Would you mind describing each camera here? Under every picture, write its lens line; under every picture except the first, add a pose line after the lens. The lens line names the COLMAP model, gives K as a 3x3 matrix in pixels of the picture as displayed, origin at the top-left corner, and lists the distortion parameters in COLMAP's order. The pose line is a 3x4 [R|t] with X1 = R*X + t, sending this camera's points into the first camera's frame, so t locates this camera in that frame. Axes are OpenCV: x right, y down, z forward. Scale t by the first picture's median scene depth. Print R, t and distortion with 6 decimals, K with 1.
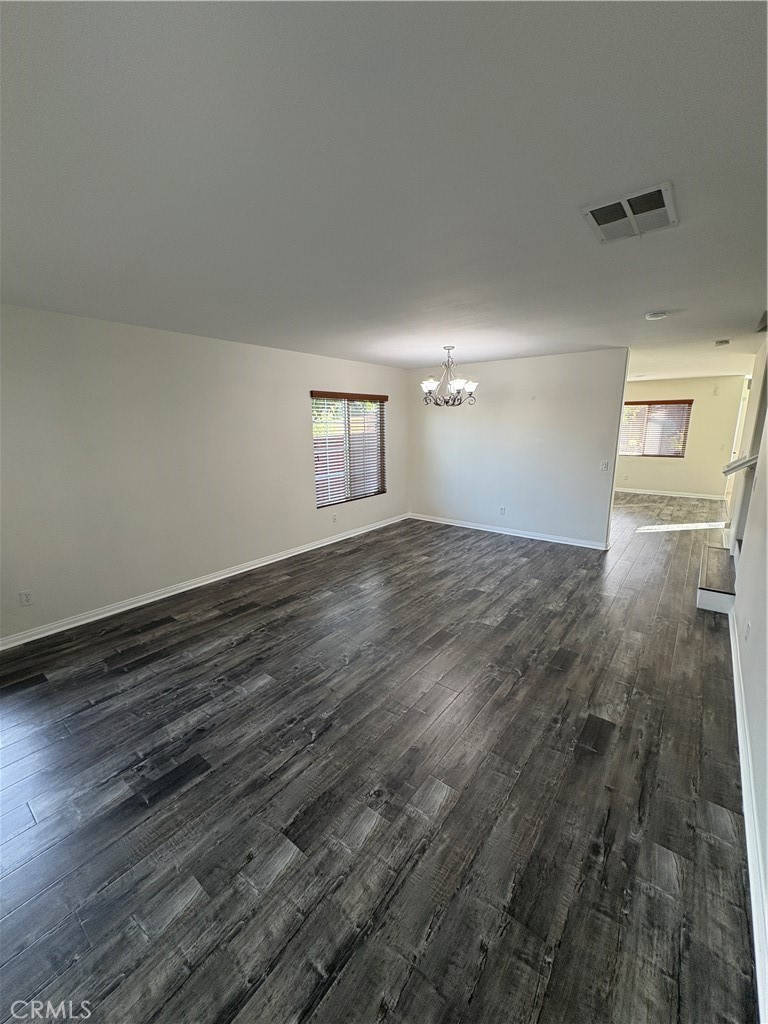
lens RADIAL K [[408.8, 0, 383.2], [0, 408.8, 510.3], [0, 0, 1]] dist [-0.000728, 0.000374]
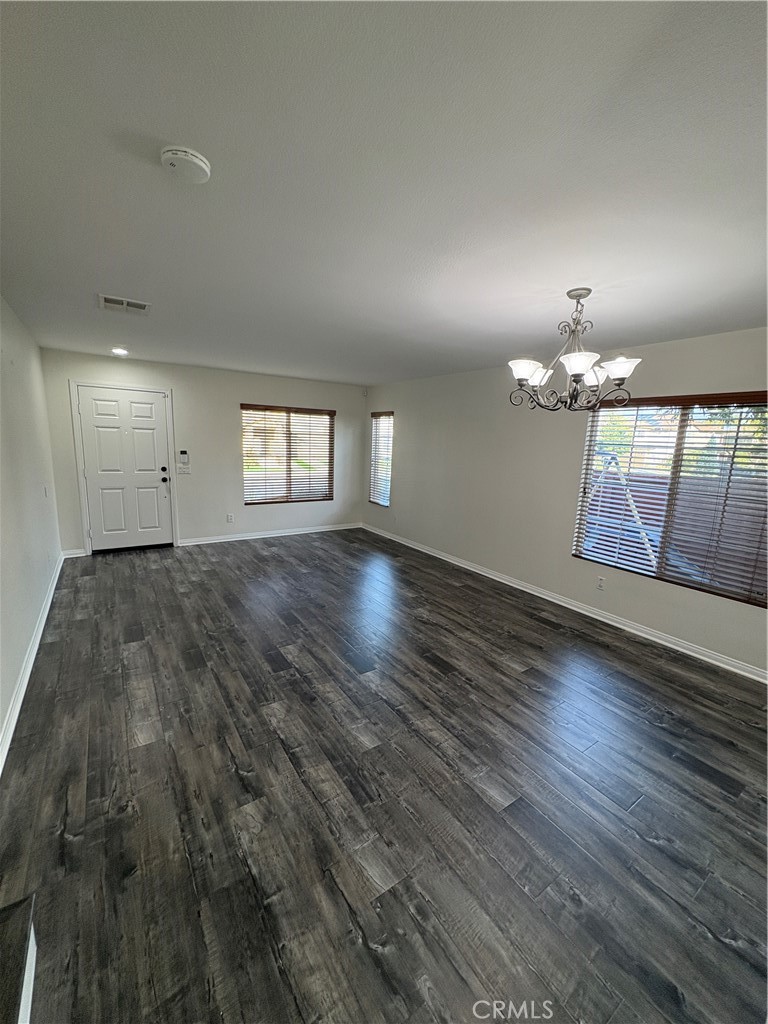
lens RADIAL K [[408.8, 0, 381.7], [0, 408.8, 511.3], [0, 0, 1]] dist [-0.000728, 0.000374]
pose [[-0.306743, 0.163165, -0.937702, 1.172145], [-0.237382, 0.940948, 0.241383, -0.330831], [0.921715, 0.296637, -0.249897, 1.551821]]
